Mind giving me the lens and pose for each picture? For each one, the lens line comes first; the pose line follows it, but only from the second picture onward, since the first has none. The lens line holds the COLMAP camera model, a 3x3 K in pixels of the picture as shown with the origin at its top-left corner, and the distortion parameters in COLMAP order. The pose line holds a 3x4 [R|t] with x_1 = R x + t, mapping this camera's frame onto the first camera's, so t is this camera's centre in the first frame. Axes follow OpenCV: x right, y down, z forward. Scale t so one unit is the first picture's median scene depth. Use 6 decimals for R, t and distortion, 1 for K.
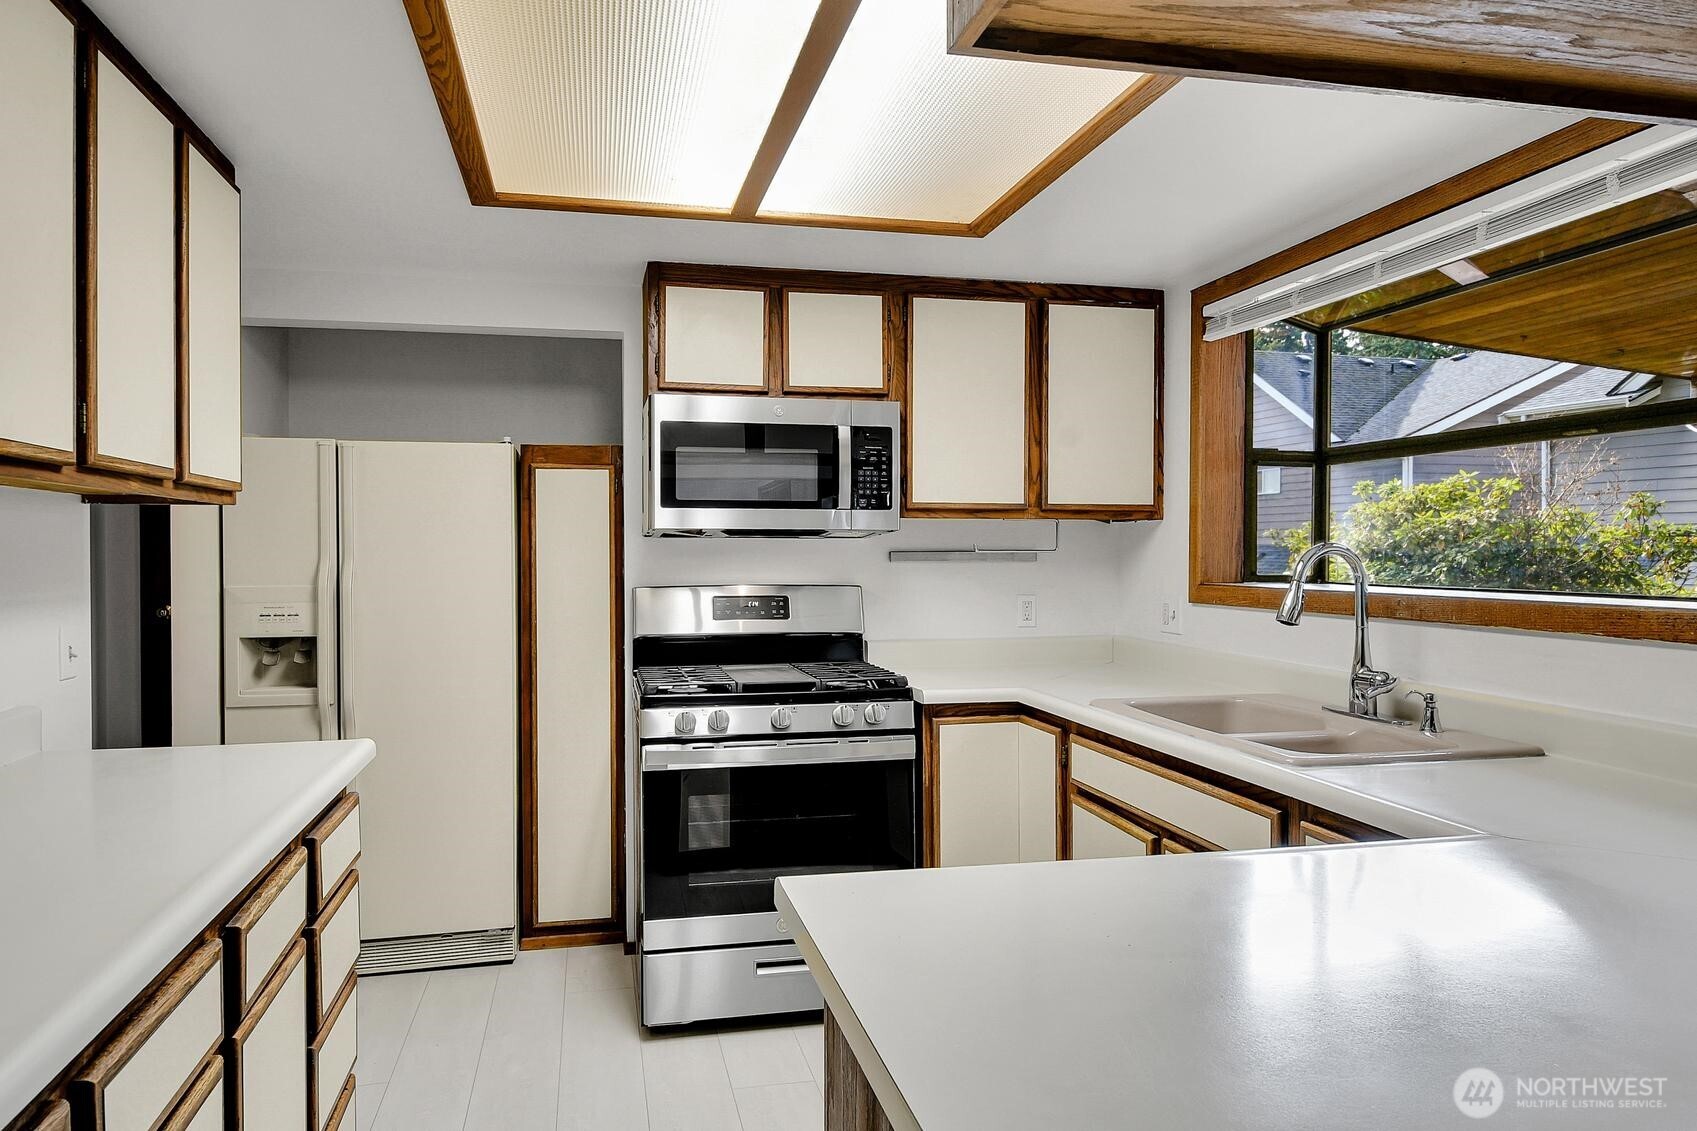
lens RADIAL K [[1061.6, 0, 844.3], [0, 1061.6, 566.9], [0, 0, 1]] dist [0.050446, -0.053988]
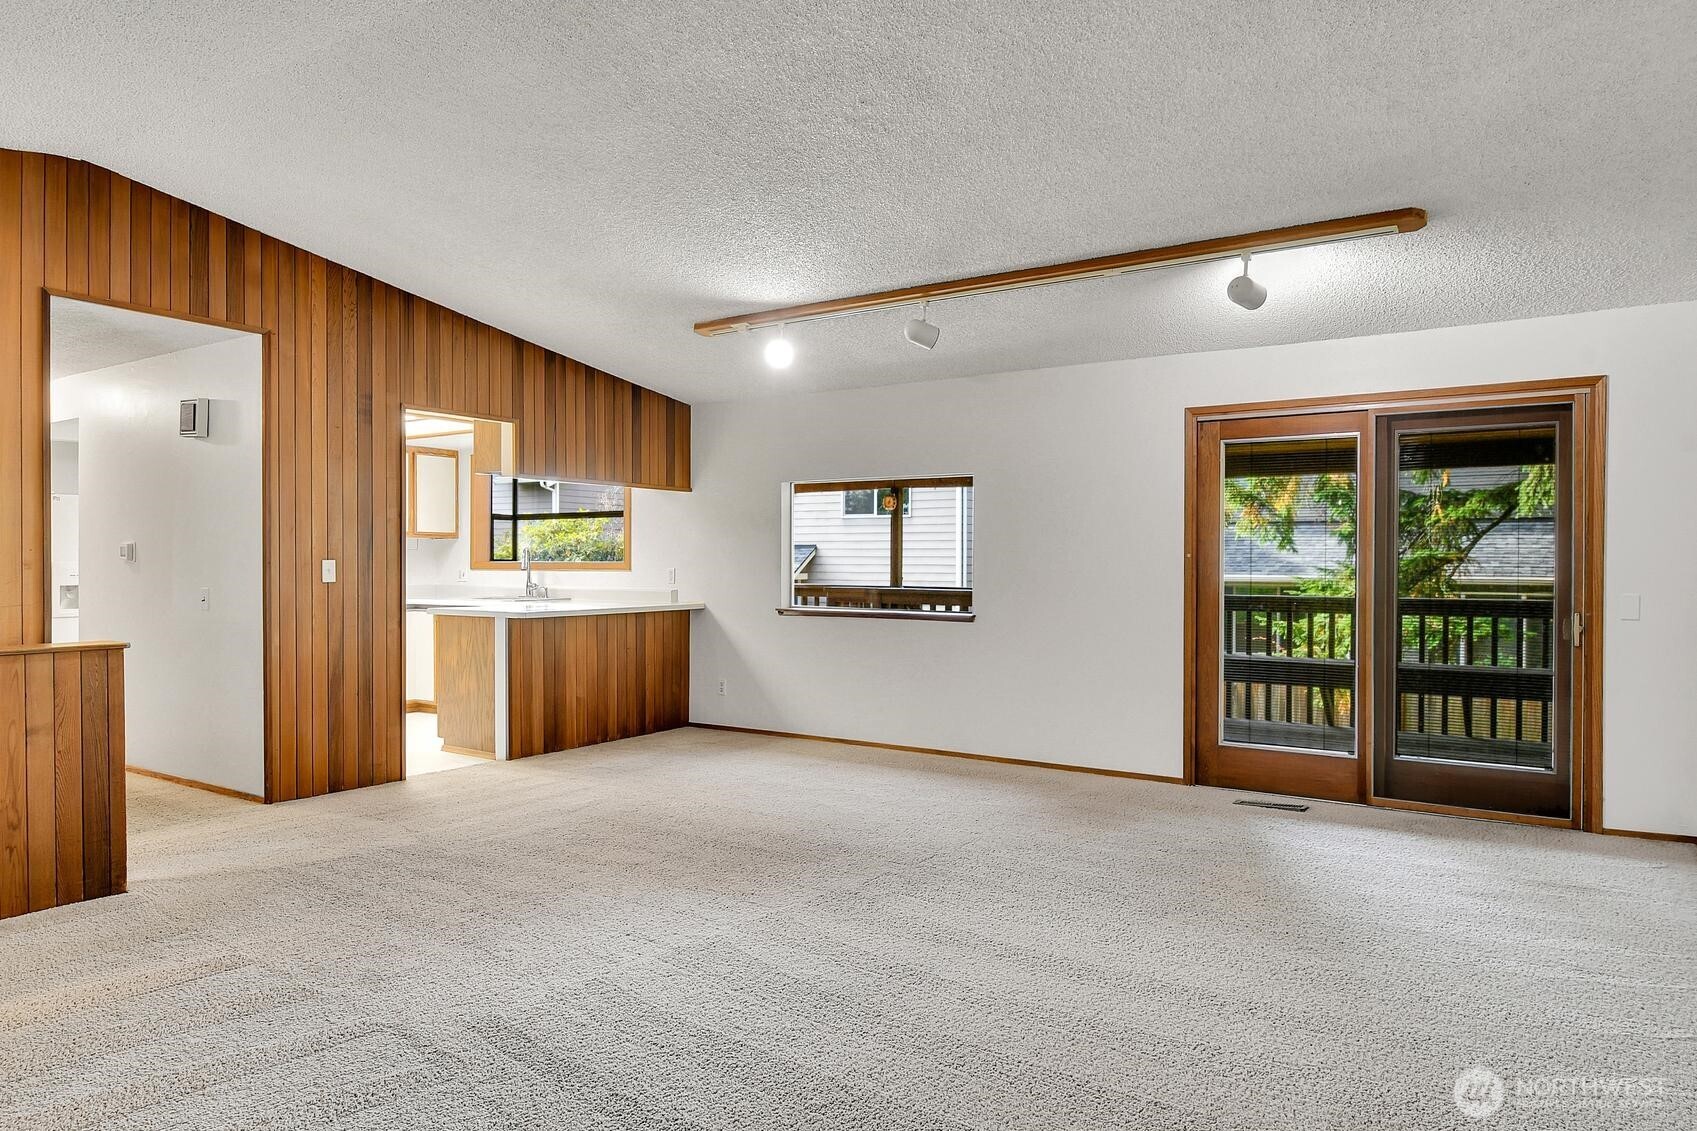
lens RADIAL K [[1130.6, 0, 841.9], [0, 1130.6, 580.5], [0, 0, 1]] dist [0.002829, 0.001243]
pose [[0.748685, -0.007659, 0.662881, -0.865836], [0.007198, 0.999968, 0.003424, 0.057728], [-0.662887, 0.002208, 0.748717, -1.760668]]
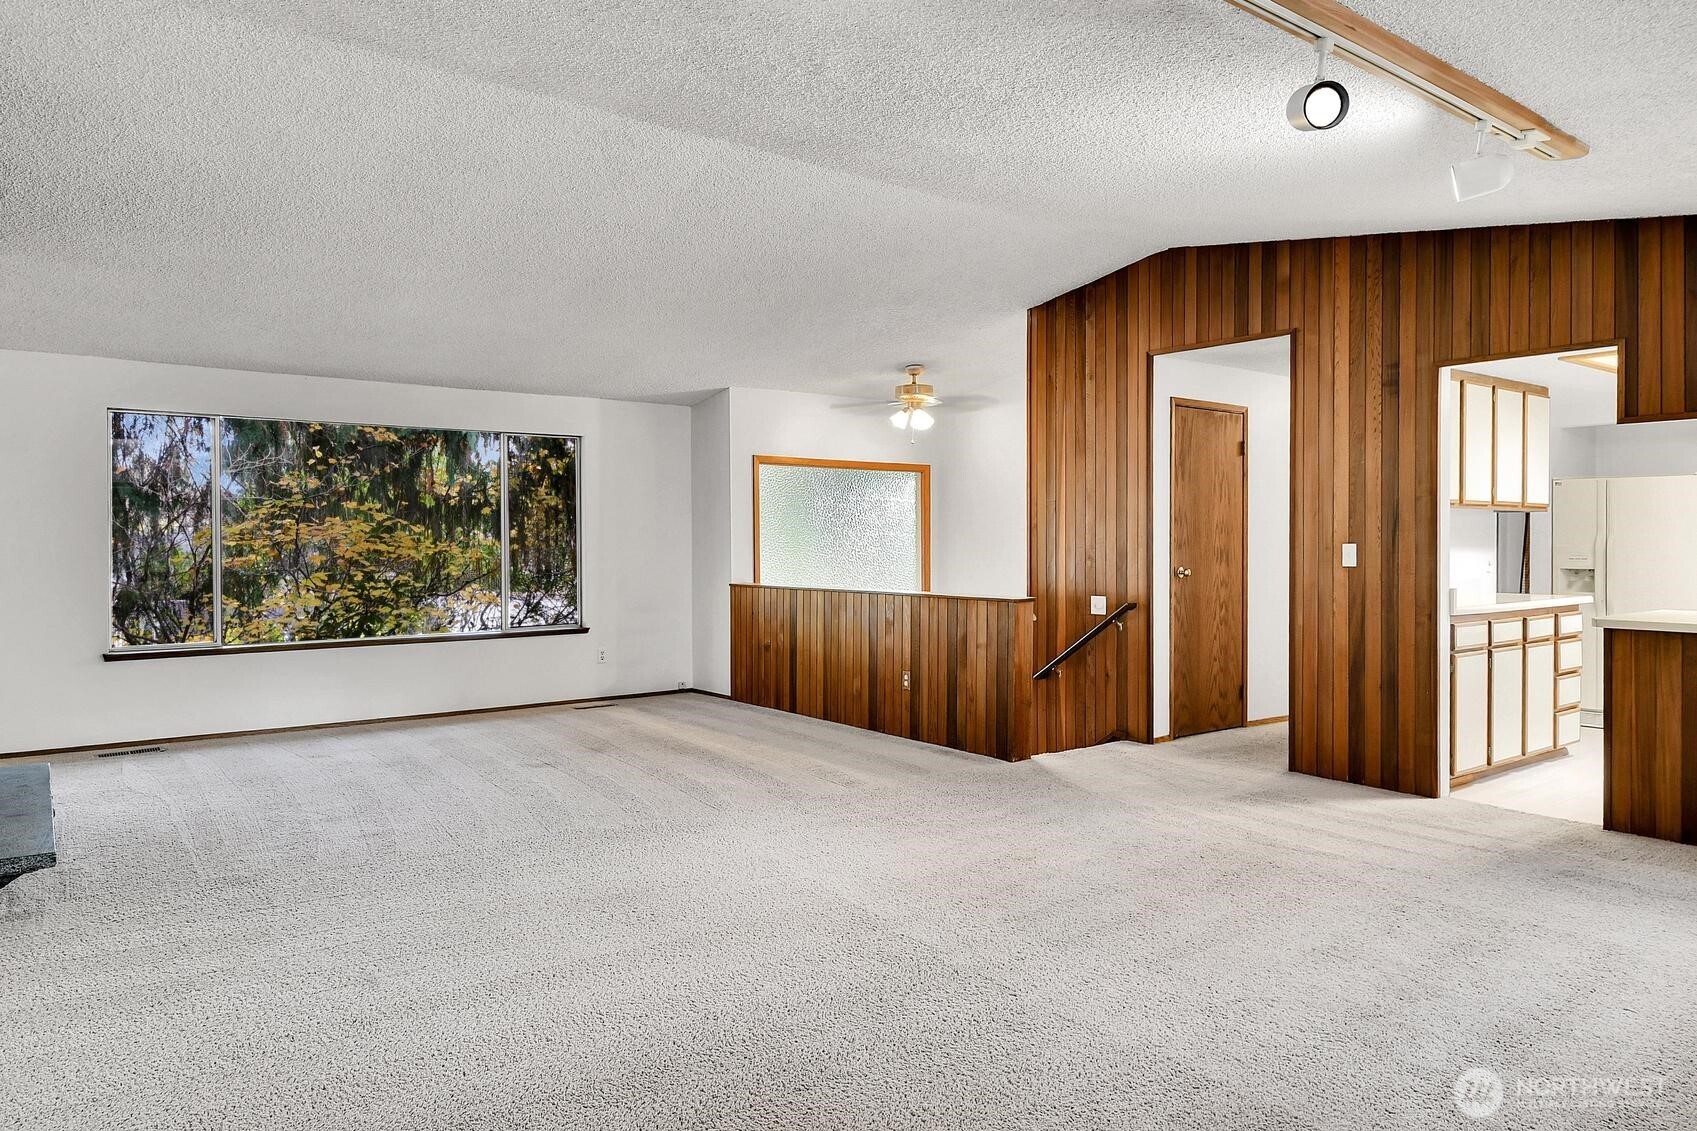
lens RADIAL K [[1061.6, 0, 844.3], [0, 1061.6, 566.9], [0, 0, 1]] dist [0.050446, -0.053988]
pose [[0.389274, 0.022212, -0.920854, 0.921215], [-0.014582, 0.999733, 0.017950, 0.043298], [0.921007, 0.006440, 0.389493, -1.255828]]
